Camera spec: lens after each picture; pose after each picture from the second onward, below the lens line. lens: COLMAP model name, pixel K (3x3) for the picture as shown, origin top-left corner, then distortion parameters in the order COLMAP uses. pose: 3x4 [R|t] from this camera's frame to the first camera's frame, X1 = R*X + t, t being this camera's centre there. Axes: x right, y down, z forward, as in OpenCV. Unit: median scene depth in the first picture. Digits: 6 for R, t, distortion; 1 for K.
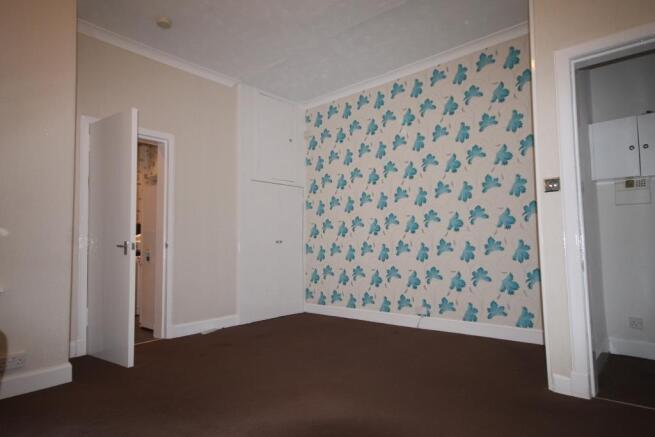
lens RADIAL K [[392.4, 0, 327.5], [0, 392.4, 218.5], [0, 0, 1]] dist [0.001381, 0.000368]
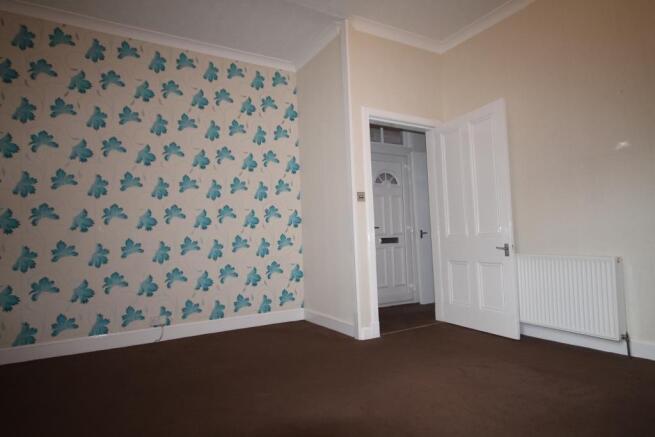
lens RADIAL K [[378.3, 0, 327.5], [0, 378.3, 218.5], [0, 0, 1]] dist [0.004039, 0.001947]
pose [[0.321370, 0.062045, 0.944919, -0.549448], [-0.040665, 0.997835, -0.051690, 0.050009], [-0.946080, -0.021813, 0.323198, 0.486218]]
